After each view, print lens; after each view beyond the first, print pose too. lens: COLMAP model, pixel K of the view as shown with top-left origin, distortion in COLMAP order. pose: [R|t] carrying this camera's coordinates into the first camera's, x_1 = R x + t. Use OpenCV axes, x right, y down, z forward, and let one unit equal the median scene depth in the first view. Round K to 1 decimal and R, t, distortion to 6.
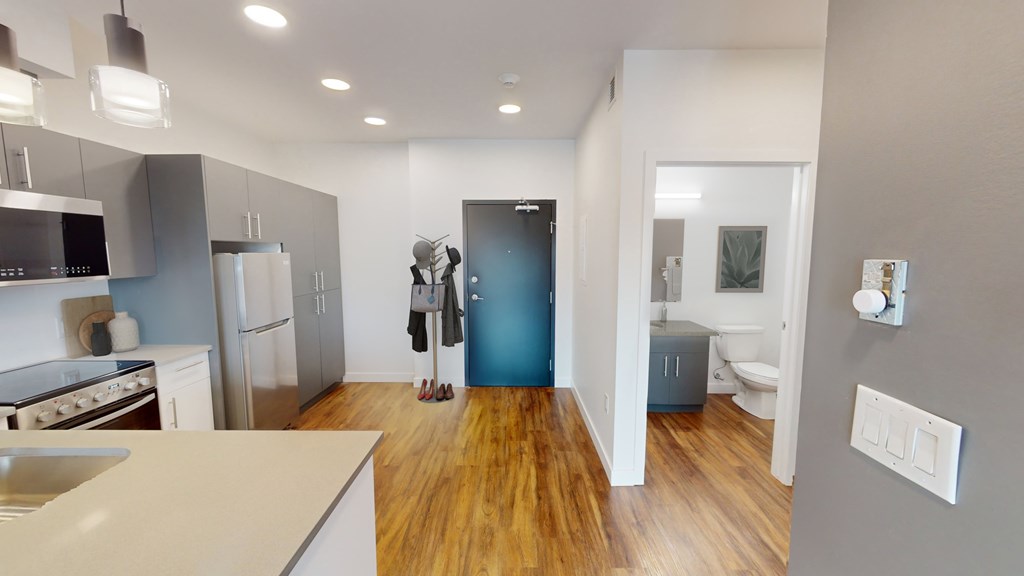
lens RADIAL K [[372.0, 0, 509.0], [0, 372.0, 295.0], [0, 0, 1]] dist [-0.000356, -0.000005]
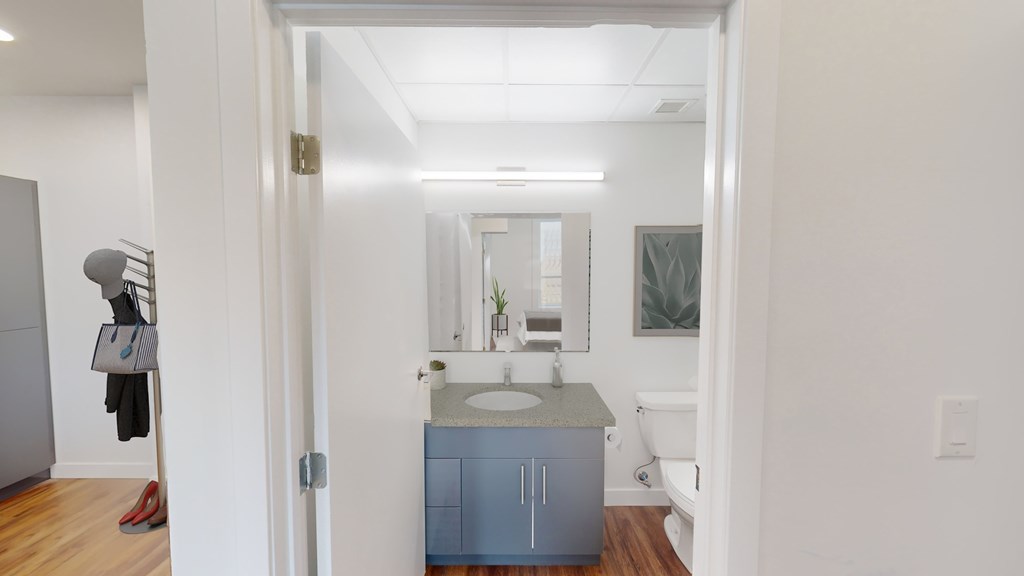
lens RADIAL K [[386.6, 0, 511.3], [0, 386.6, 285.5], [0, 0, 1]] dist [0.000448, 0.000195]
pose [[1.000000, -0.000915, 0.000120, 0.367853], [0.000920, 0.998026, -0.062796, -0.050397], [-0.000062, 0.062796, 0.998026, 0.385510]]
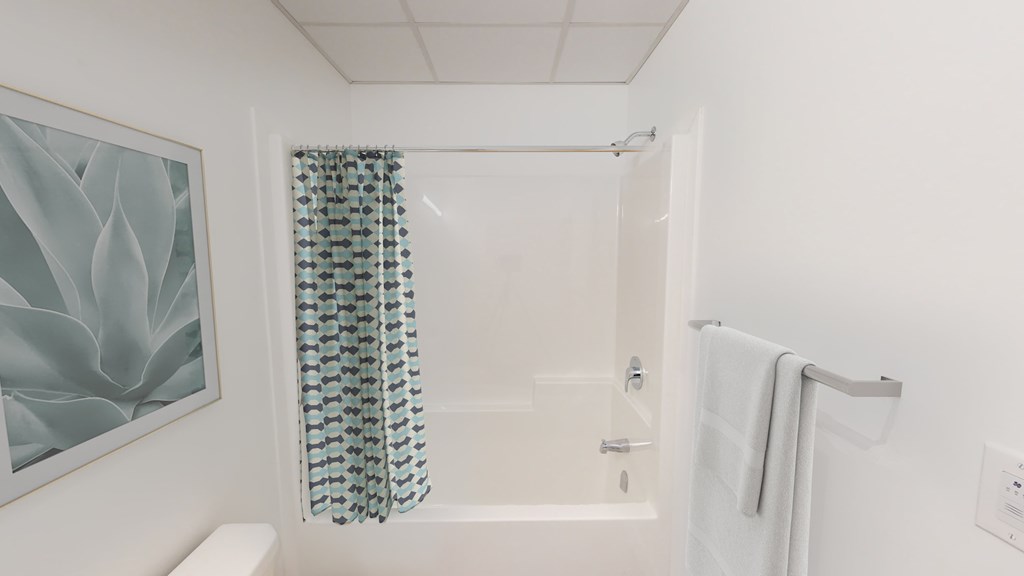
lens RADIAL K [[376.4, 0, 512.0], [0, 376.4, 288.0], [0, 0, 1]] dist [-0.000161, -0.000075]
pose [[-0.020980, -0.099507, 0.994816, 0.419418], [0.111138, 0.988636, 0.101232, -0.092005], [-0.993584, 0.112685, -0.009682, 0.795379]]
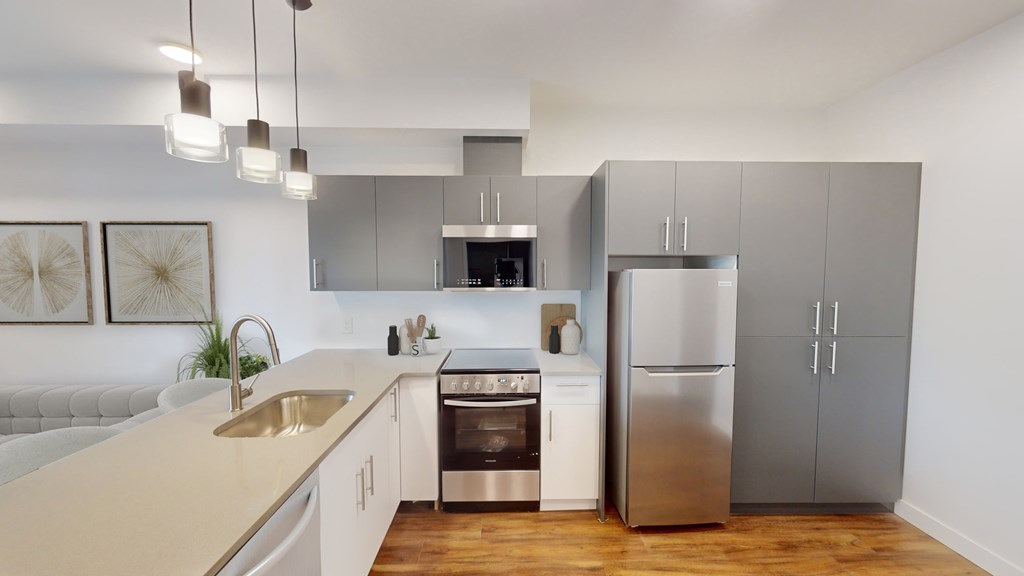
lens RADIAL K [[376.4, 0, 512.0], [0, 376.4, 288.0], [0, 0, 1]] dist [-0.000161, -0.000075]
pose [[0.033162, 0.054277, -0.997975, 0.058686], [-0.114707, 0.992133, 0.050147, -0.053748], [0.992846, 0.112812, 0.039127, 0.462237]]
